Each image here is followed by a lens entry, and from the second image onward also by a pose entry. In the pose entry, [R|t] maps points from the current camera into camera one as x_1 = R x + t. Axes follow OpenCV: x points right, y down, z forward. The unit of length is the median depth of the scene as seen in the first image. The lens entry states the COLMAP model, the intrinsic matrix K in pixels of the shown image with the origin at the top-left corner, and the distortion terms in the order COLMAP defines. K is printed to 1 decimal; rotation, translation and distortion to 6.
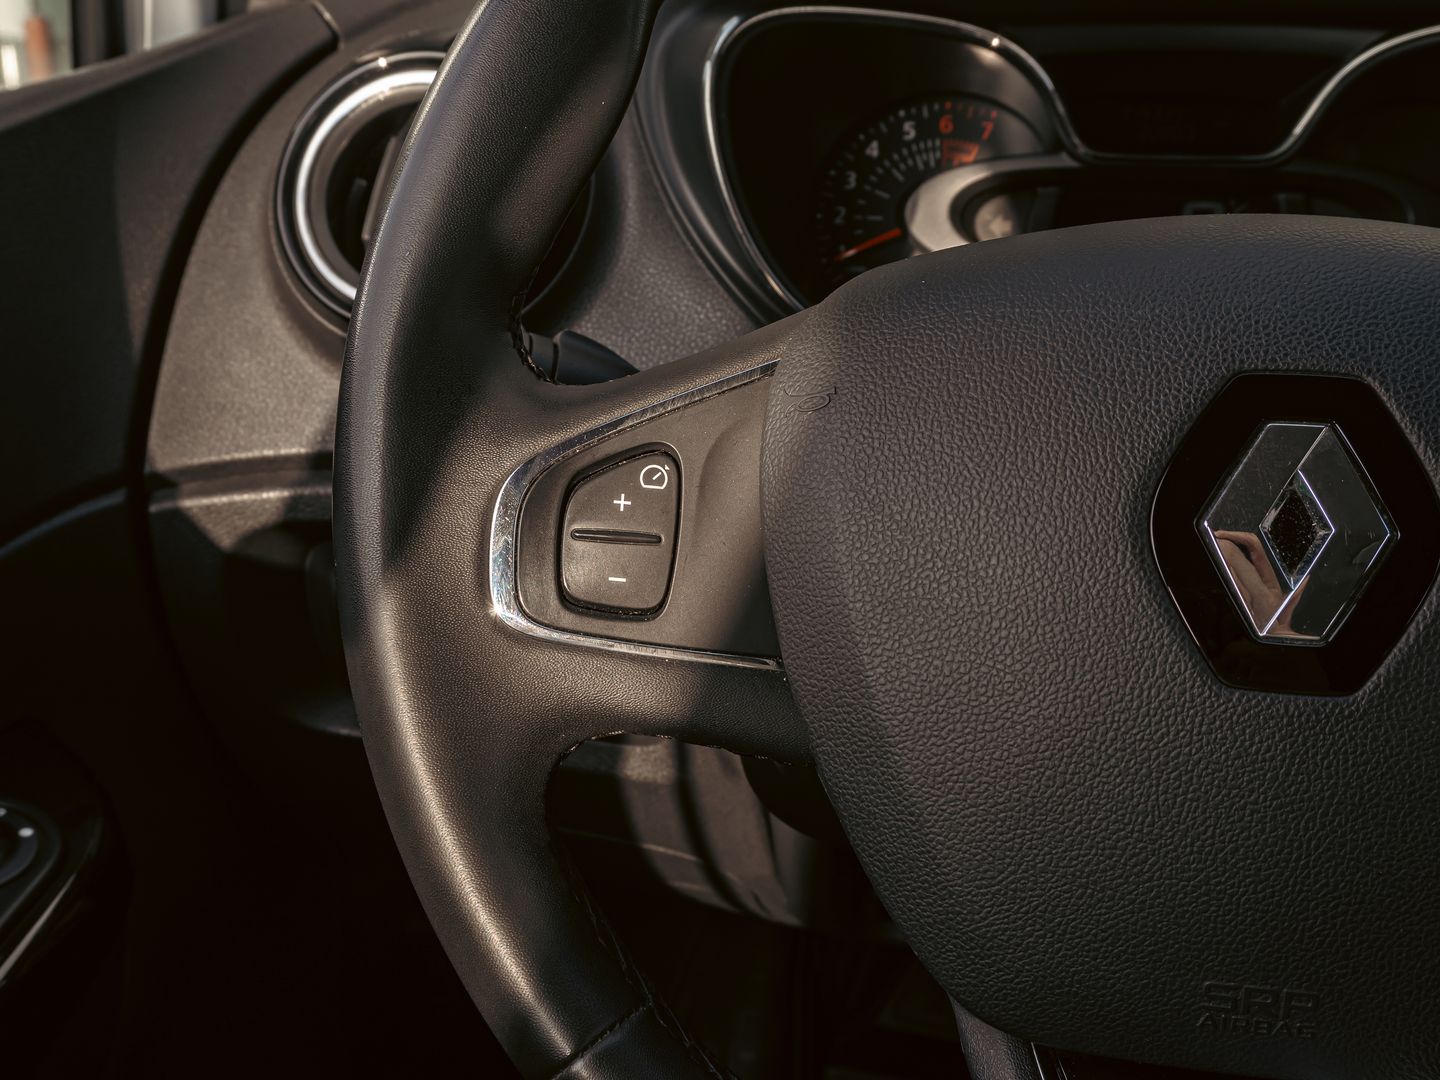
lens RADIAL K [[1666.7, 0, 723.3], [0, 1666.7, 534.2], [0, 0, 1]] dist [0.015978, 0.000000]
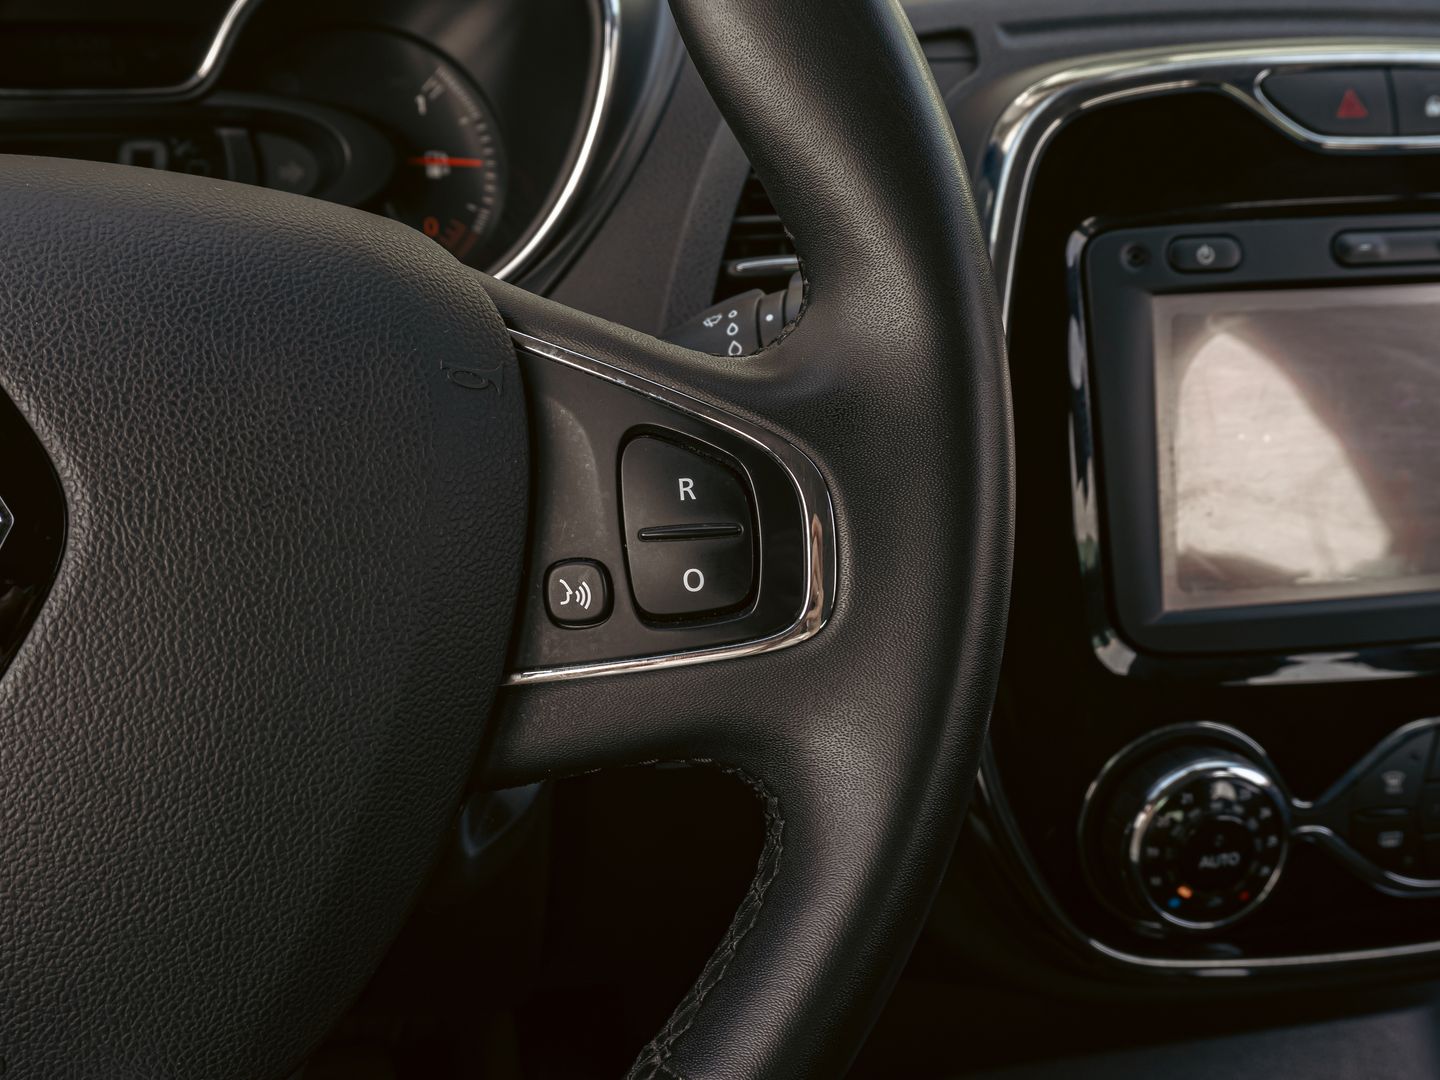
lens RADIAL K [[1737.5, 0, 725.9], [0, 1737.5, 545.6], [0, 0, 1]] dist [0.019432, 0.000000]
pose [[0.917649, -0.126815, 0.376614, 0.398261], [0.116087, 0.991921, 0.051147, 0.010667], [-0.380057, -0.003215, 0.924957, 0.022809]]
